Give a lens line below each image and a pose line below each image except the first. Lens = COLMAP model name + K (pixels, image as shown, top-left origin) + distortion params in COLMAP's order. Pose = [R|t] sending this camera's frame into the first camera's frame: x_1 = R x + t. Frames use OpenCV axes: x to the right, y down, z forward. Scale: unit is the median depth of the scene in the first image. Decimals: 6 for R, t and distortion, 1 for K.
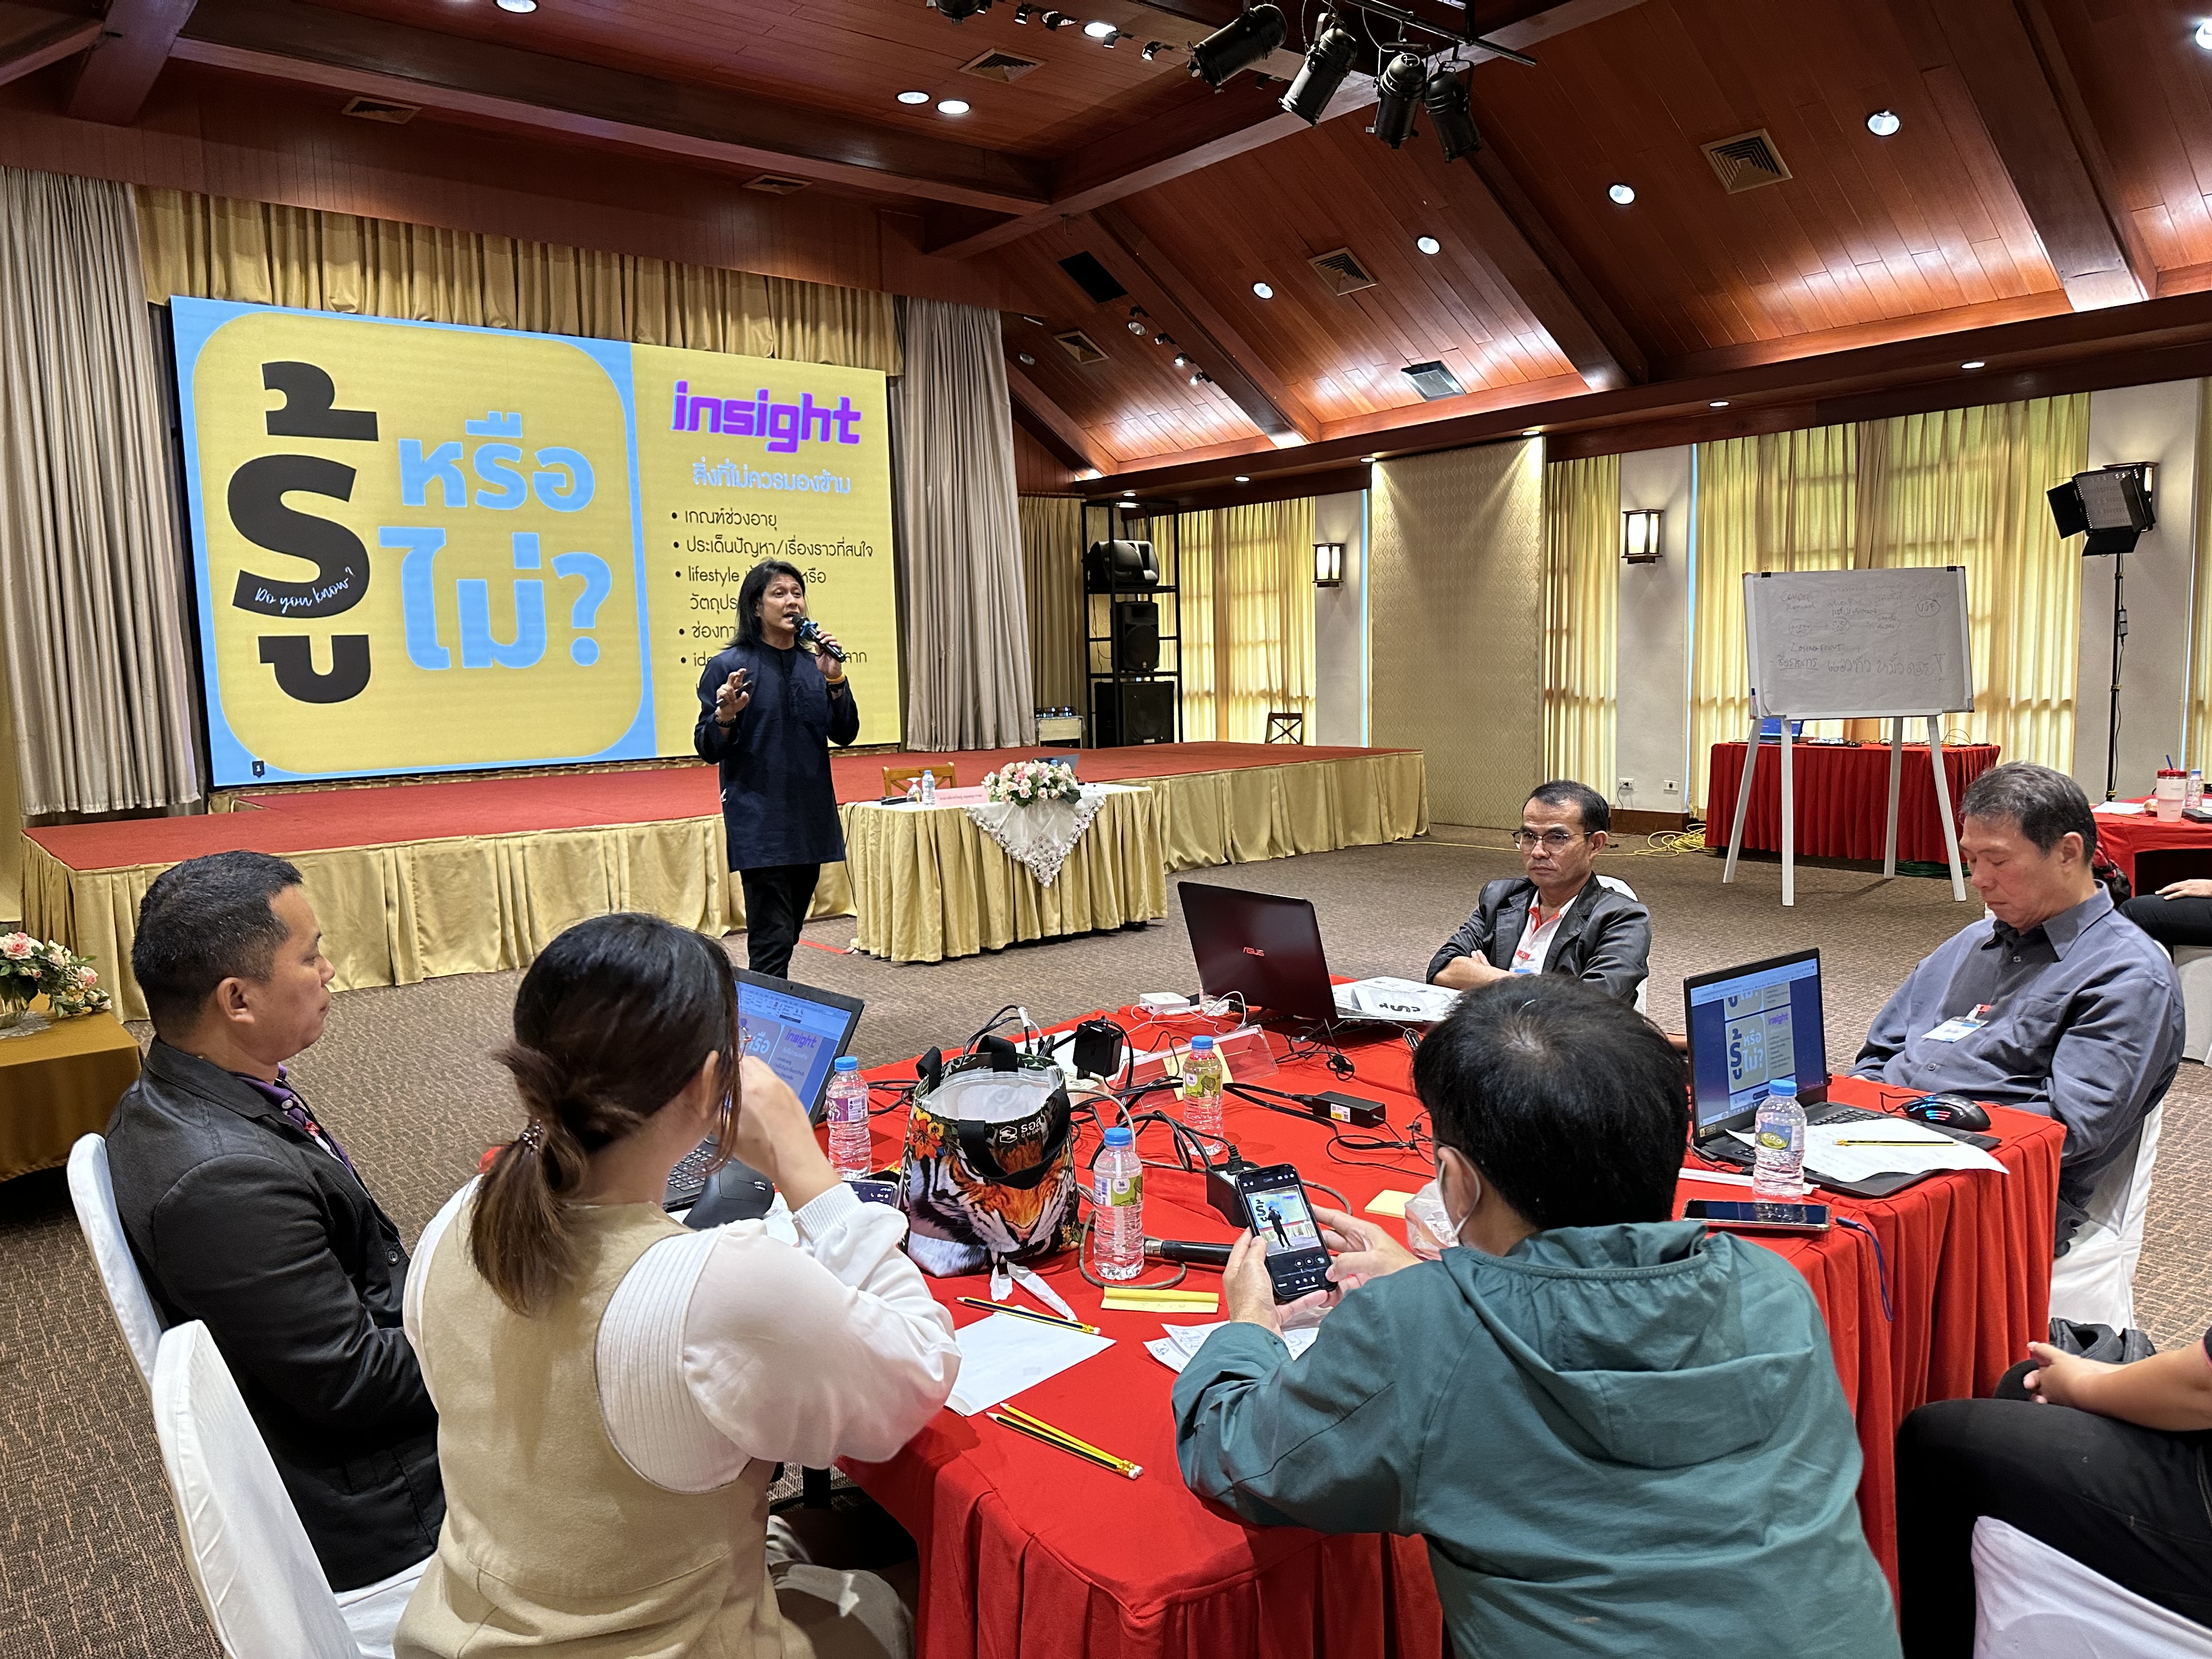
lens RADIAL K [[1561.1, 0, 1142.0], [0, 1561.1, 843.9], [0, 0, 1]] dist [0.021710, -0.046128]
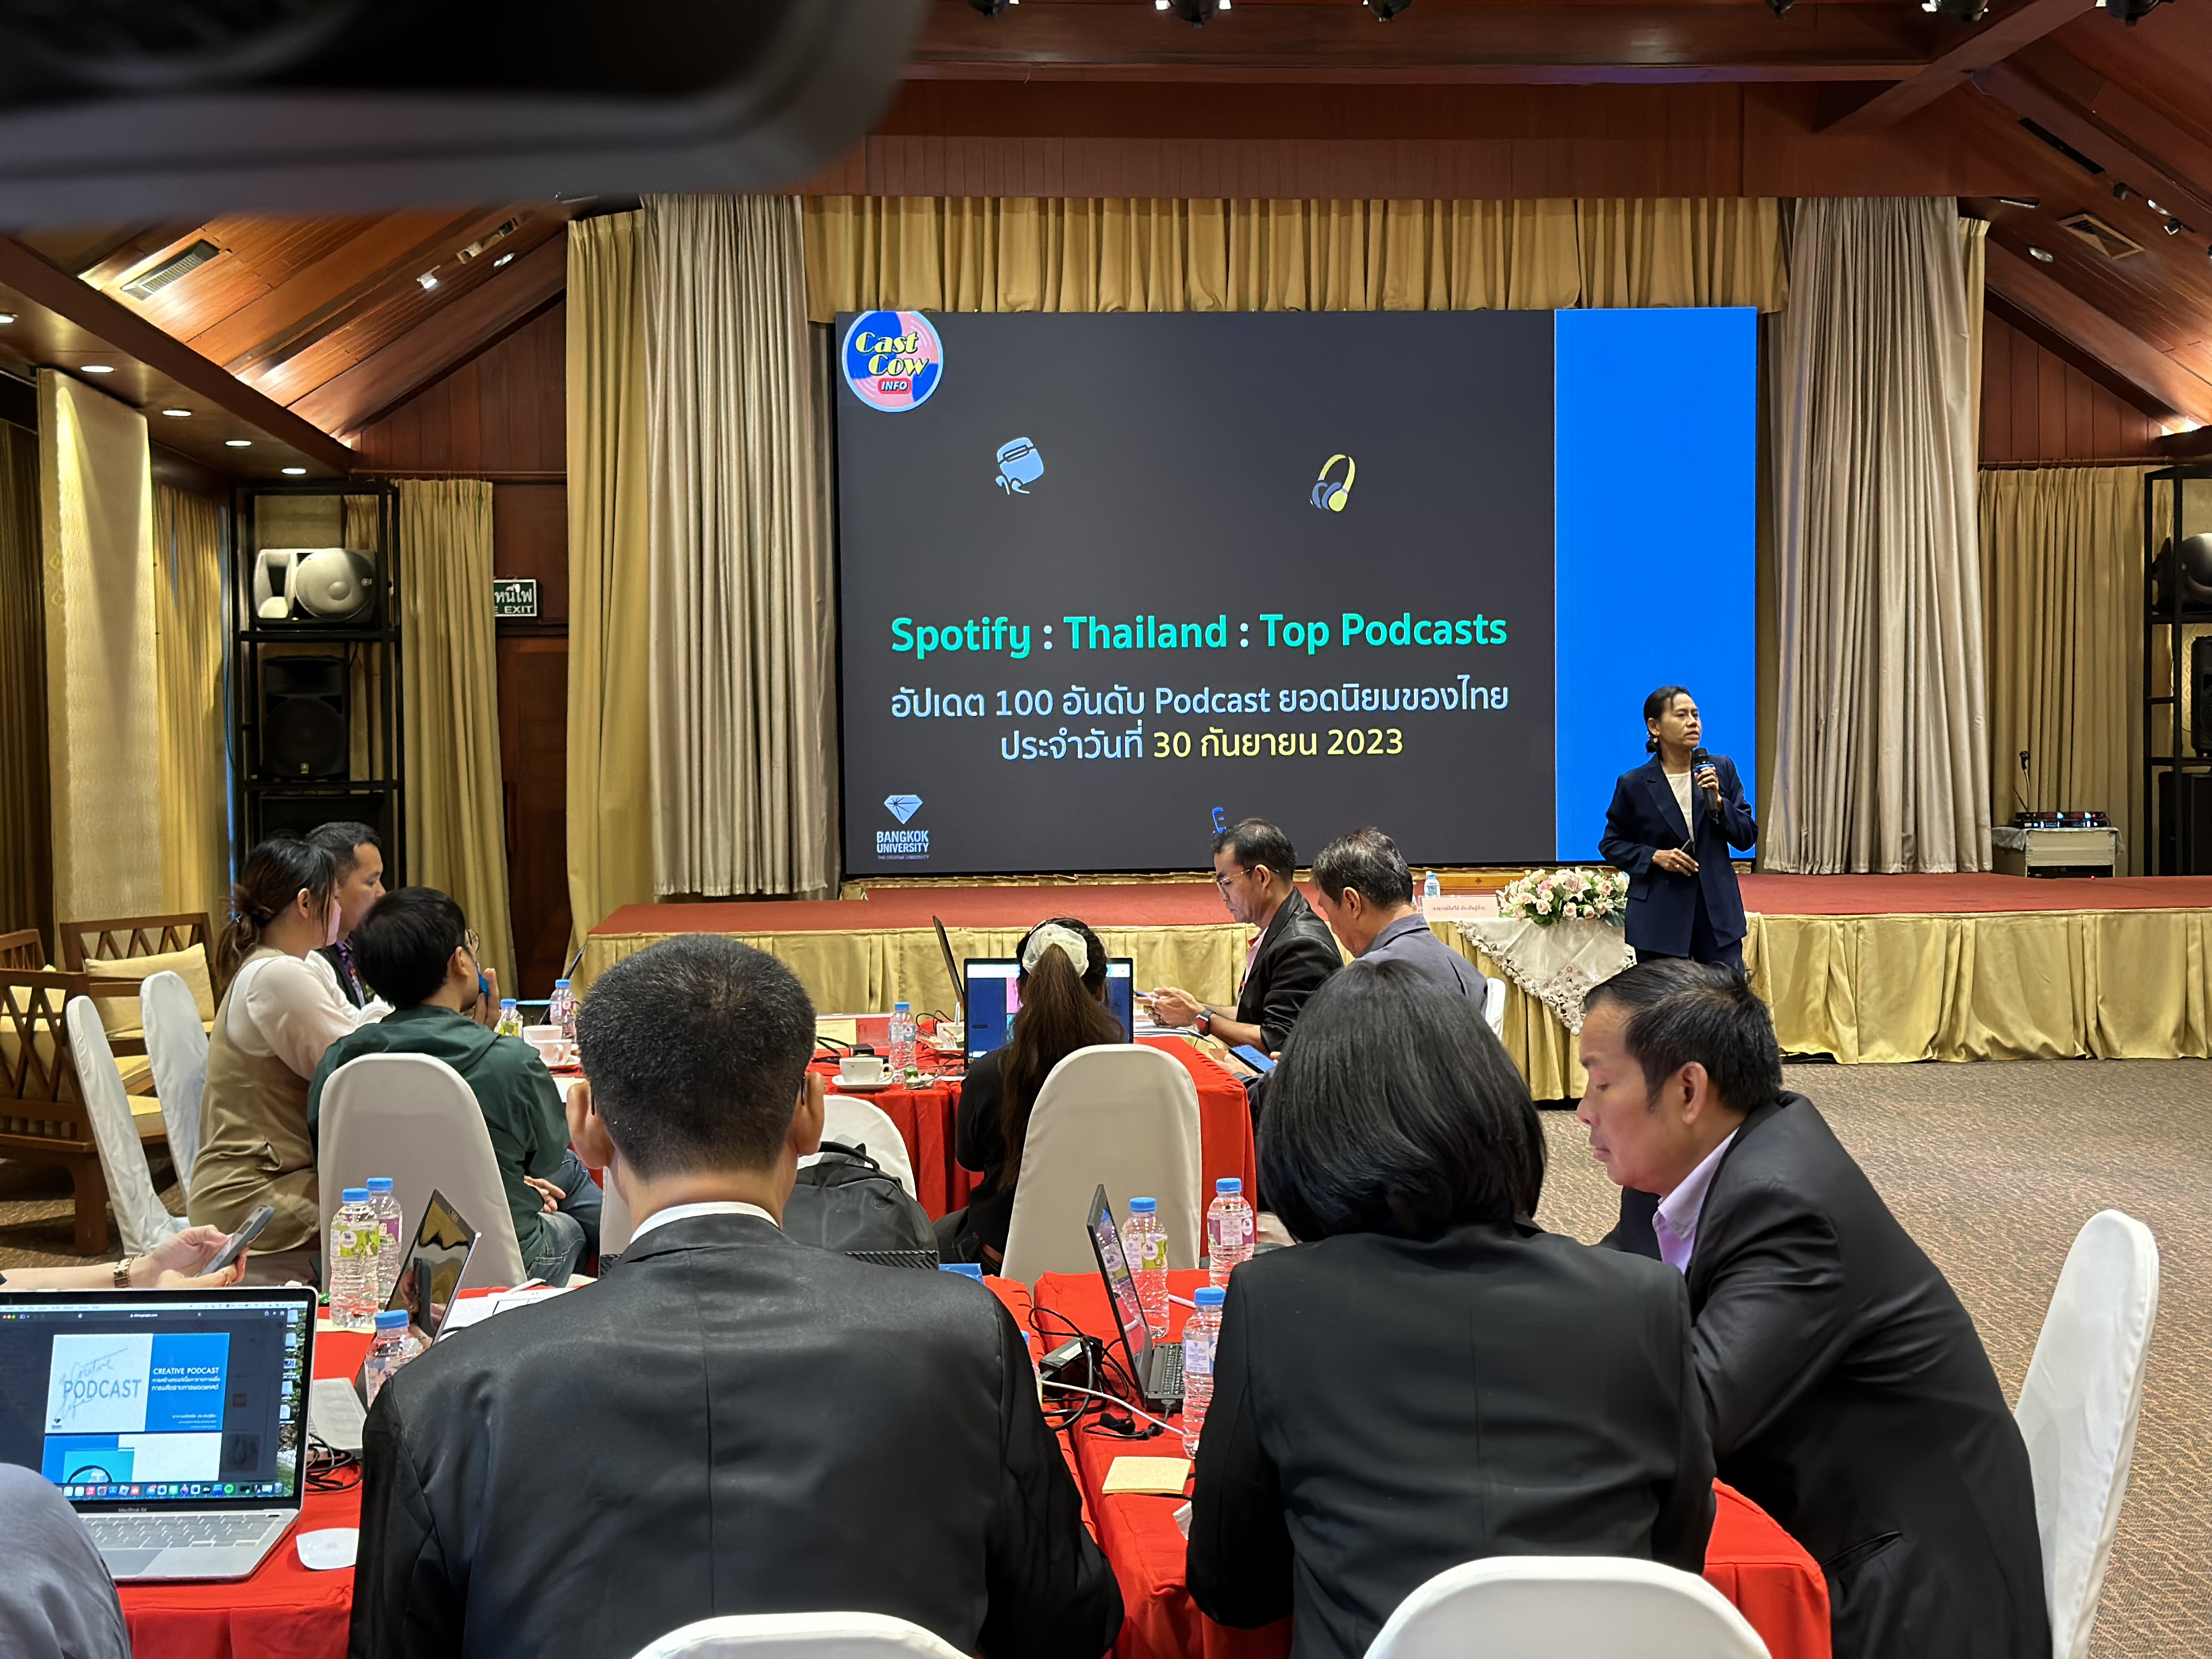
lens RADIAL K [[3162.9, 0, 1108.4], [0, 3162.9, 826.7], [0, 0, 1]] dist [0.010743, 0.000000]
pose [[0.825010, 0.028863, -0.564381, 0.505510], [-0.075467, 0.995377, -0.059412, 0.029607], [0.560057, 0.091608, 0.823374, -0.342930]]
